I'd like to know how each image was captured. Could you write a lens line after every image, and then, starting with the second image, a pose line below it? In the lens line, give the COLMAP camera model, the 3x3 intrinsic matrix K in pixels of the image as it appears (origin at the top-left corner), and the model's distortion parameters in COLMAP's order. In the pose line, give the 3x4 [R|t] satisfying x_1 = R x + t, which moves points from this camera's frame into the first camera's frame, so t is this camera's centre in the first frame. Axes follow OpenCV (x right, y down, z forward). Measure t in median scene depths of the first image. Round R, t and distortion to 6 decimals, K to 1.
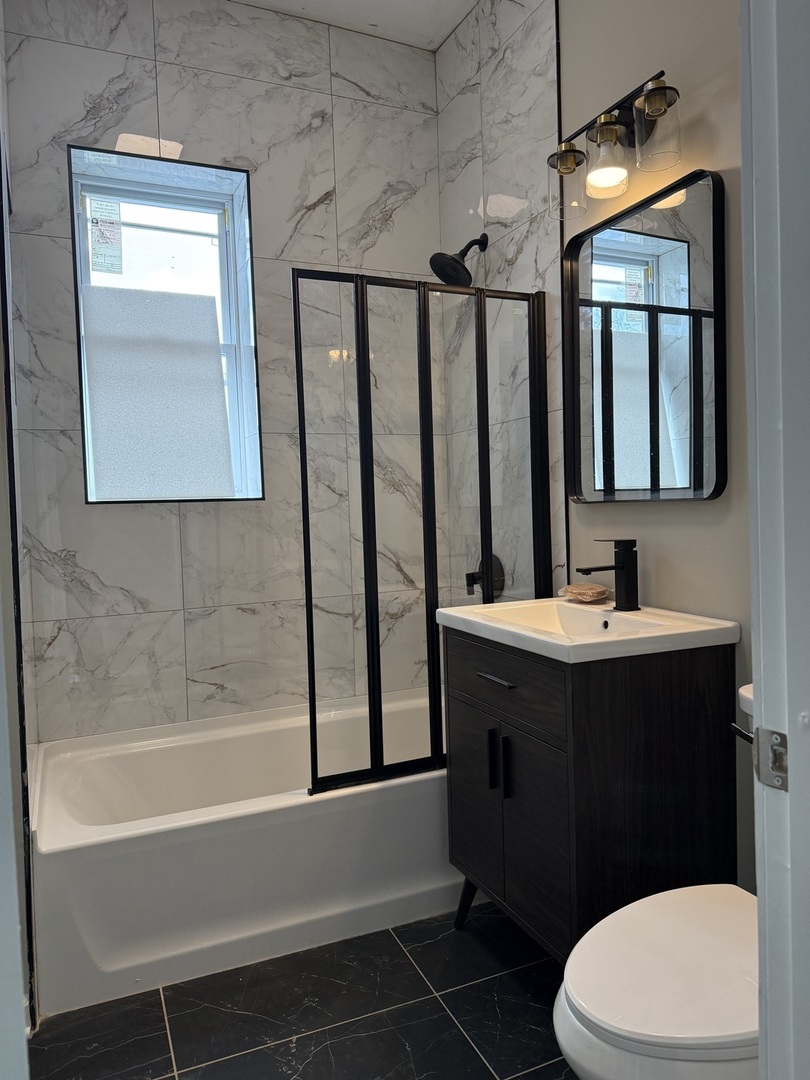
lens RADIAL K [[758.1, 0, 405.0], [0, 758.1, 540.0], [0, 0, 1]] dist [0.030230, -0.024735]
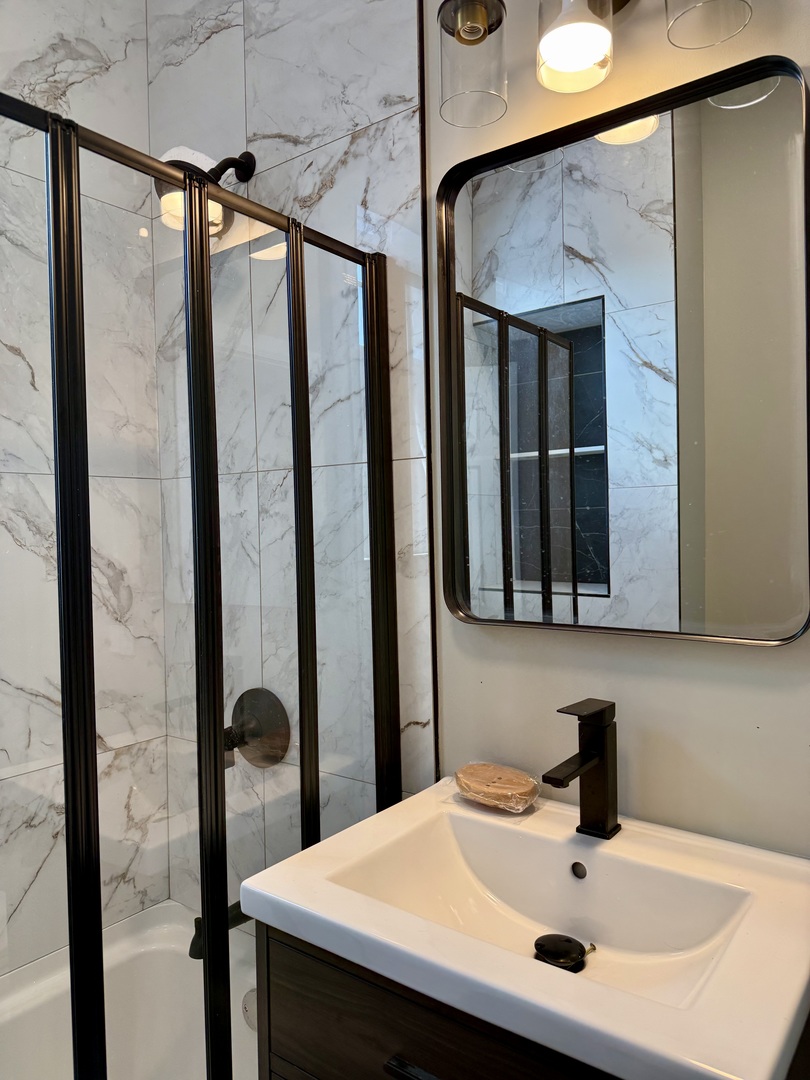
lens RADIAL K [[758.1, 0, 405.0], [0, 758.1, 540.0], [0, 0, 1]] dist [0.030230, -0.024735]
pose [[0.877264, 0.007421, 0.479952, -0.082701], [0.008918, 0.999456, -0.031753, -0.085252], [-0.479926, 0.032136, 0.876720, 0.472201]]
